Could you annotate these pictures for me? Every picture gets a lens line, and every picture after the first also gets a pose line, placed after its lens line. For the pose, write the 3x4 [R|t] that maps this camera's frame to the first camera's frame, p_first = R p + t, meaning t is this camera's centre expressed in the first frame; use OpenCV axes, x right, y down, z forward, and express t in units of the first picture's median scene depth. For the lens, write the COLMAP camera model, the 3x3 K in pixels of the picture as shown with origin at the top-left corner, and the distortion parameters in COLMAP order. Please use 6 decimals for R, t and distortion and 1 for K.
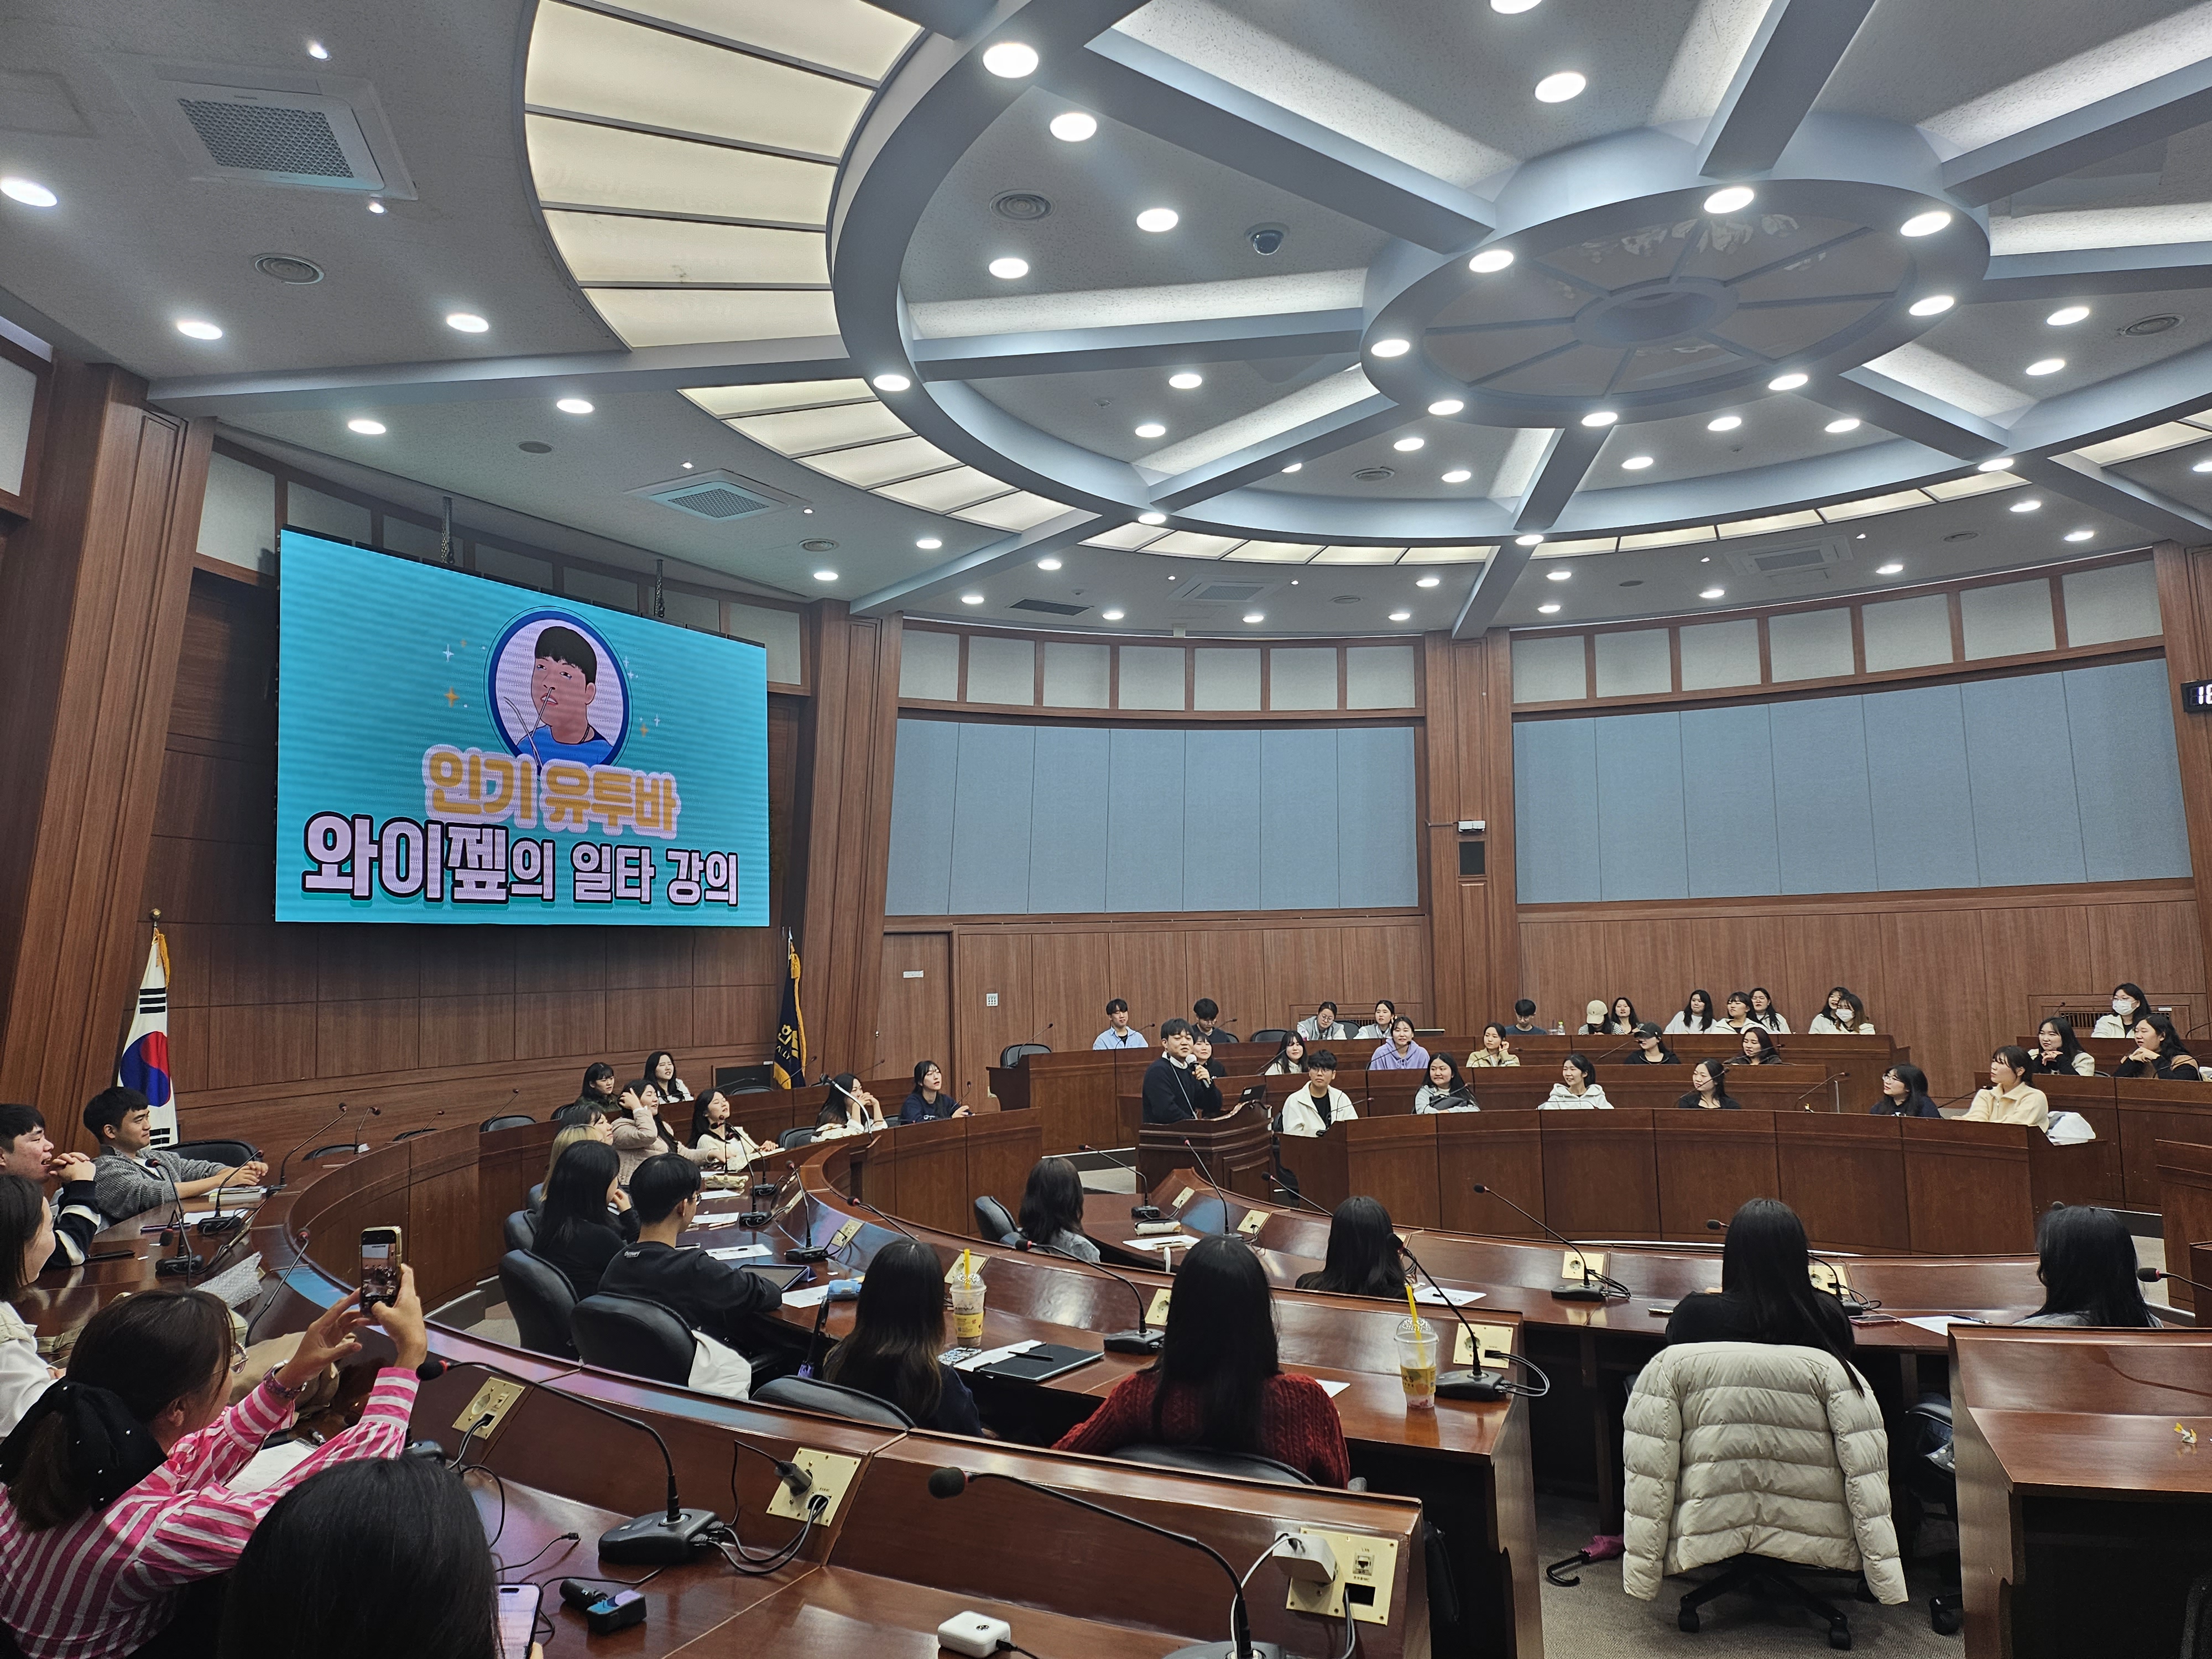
lens RADIAL K [[1484.5, 0, 1106.0], [0, 1484.5, 829.5], [0, 0, 1]] dist [0.033047, -0.004509]
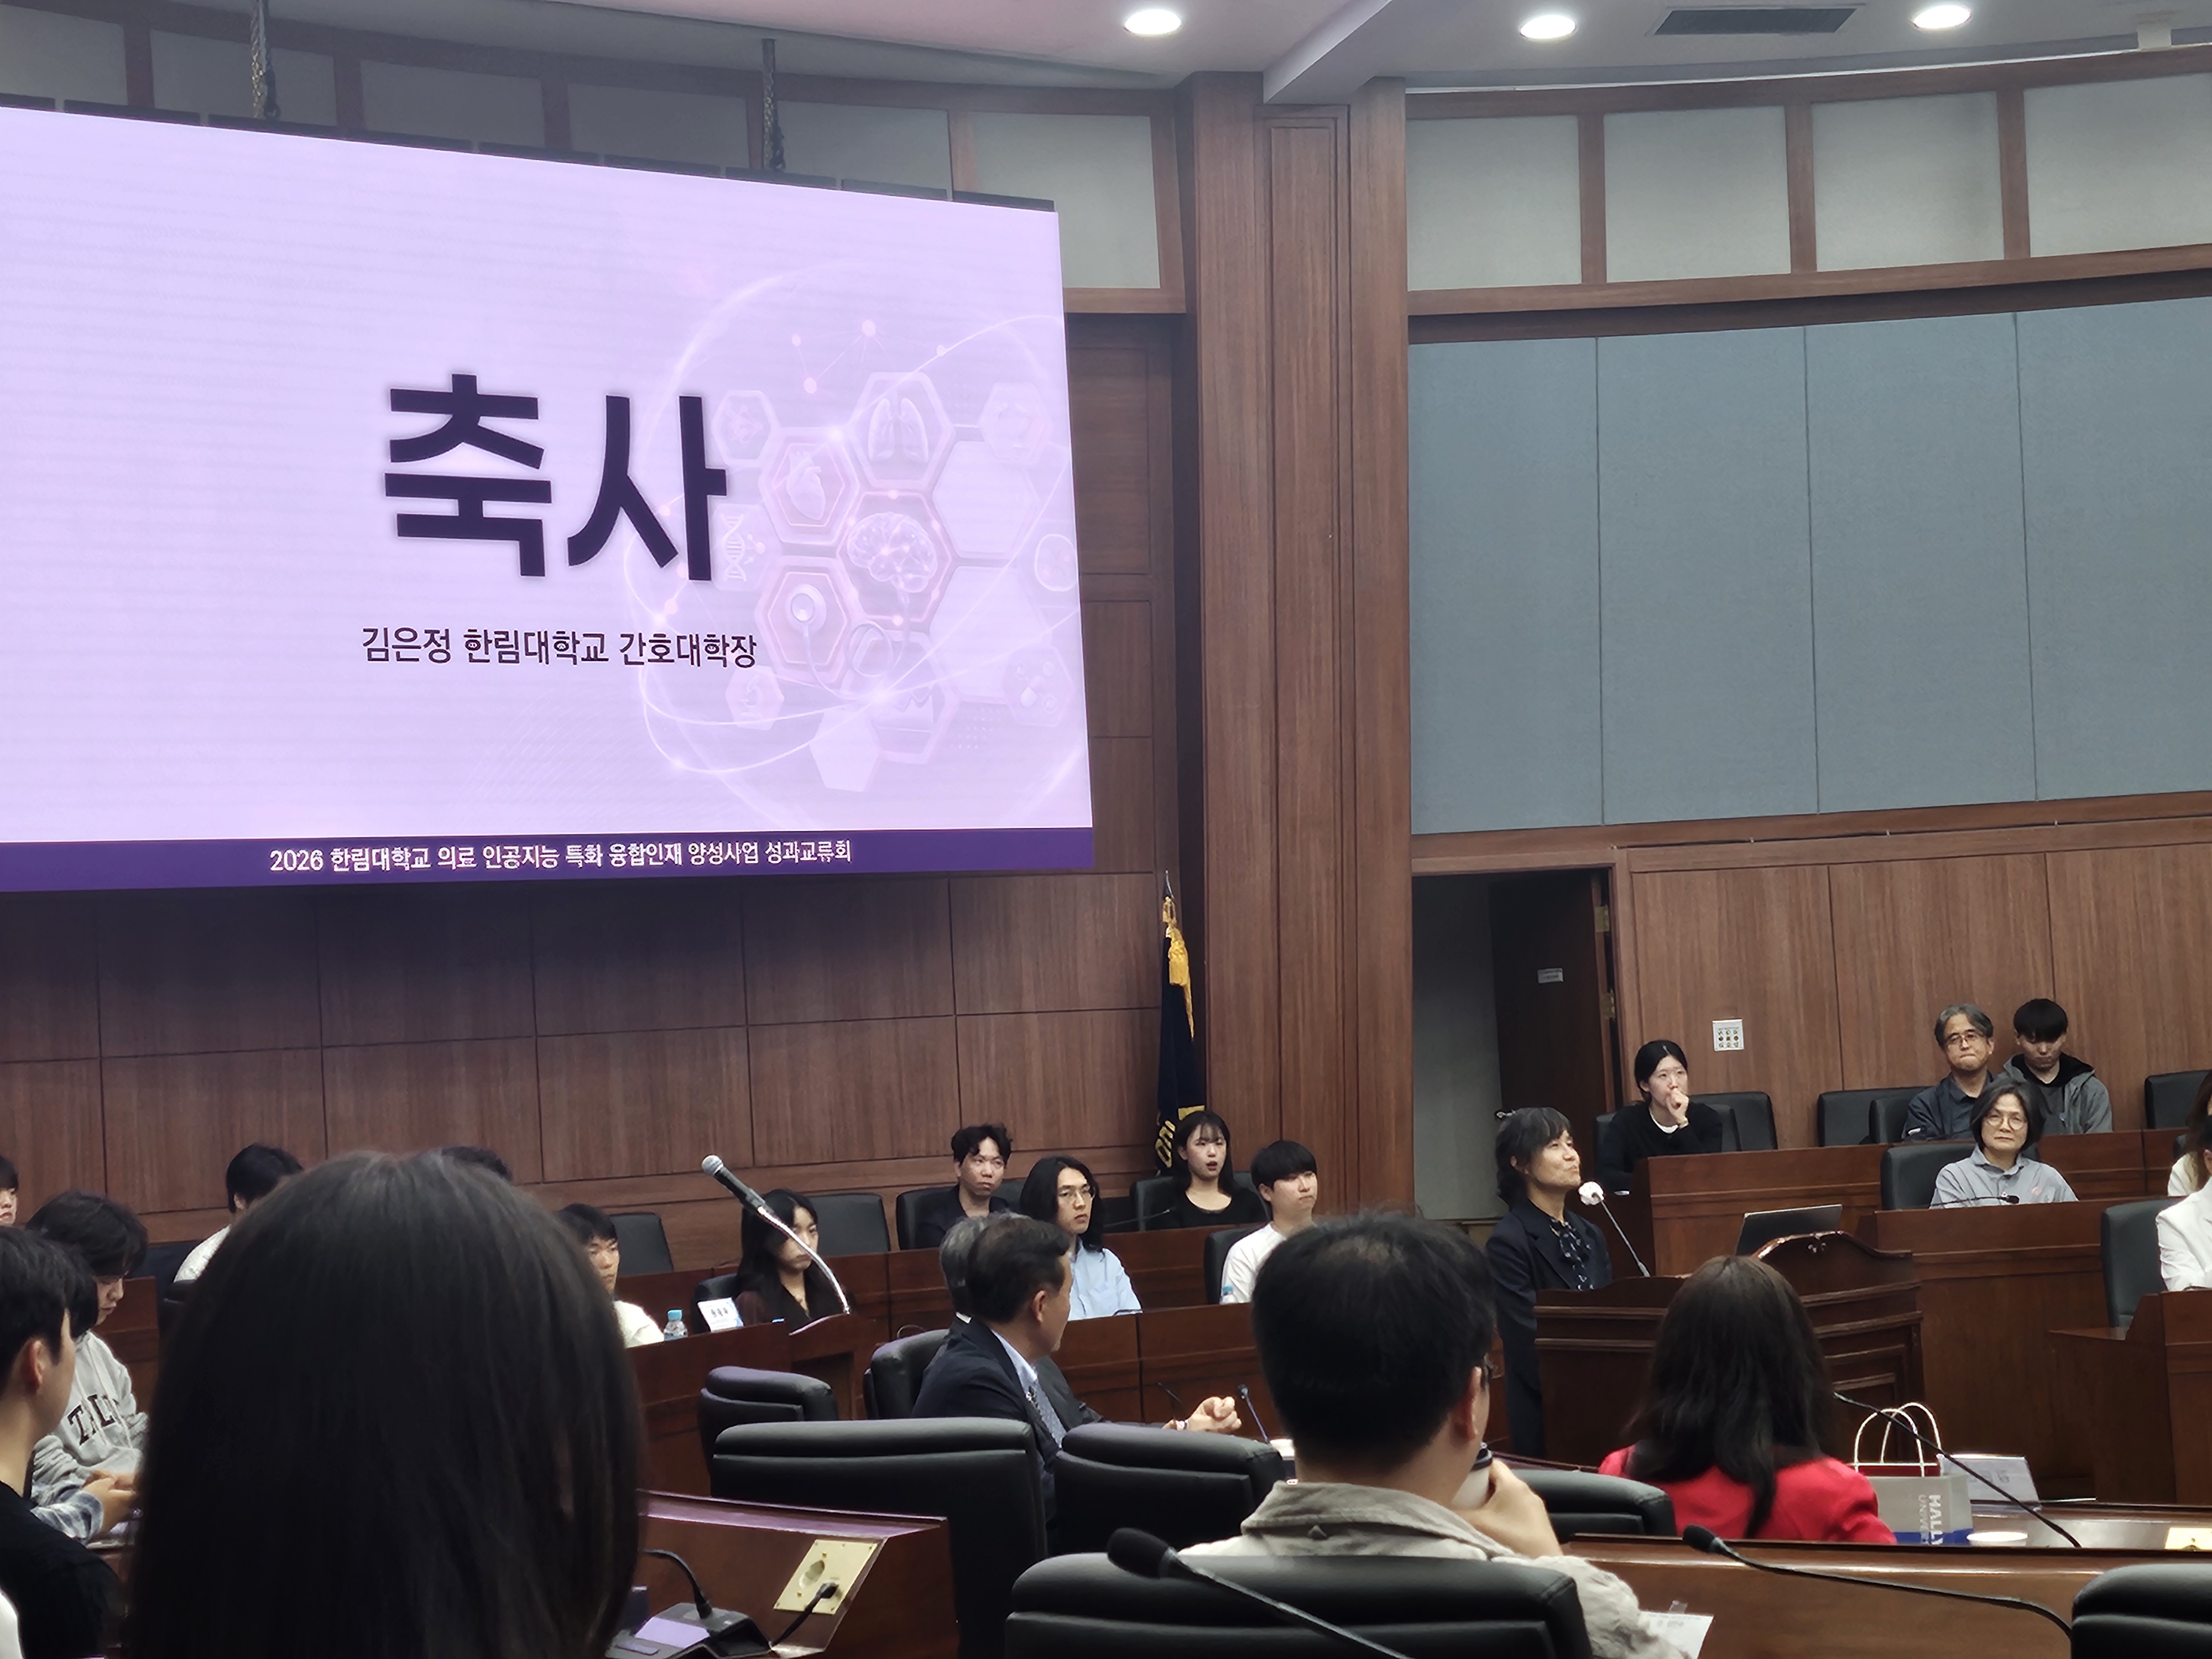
lens RADIAL K [[4113.3, 0, 1106.0], [0, 4113.3, 829.5], [0, 0, 1]] dist [0.192371, -0.758977]
pose [[0.913102, -0.046741, -0.405043, 0.283263], [0.066641, 0.997157, 0.035162, 0.013926], [0.402249, -0.059099, 0.913621, -0.082231]]
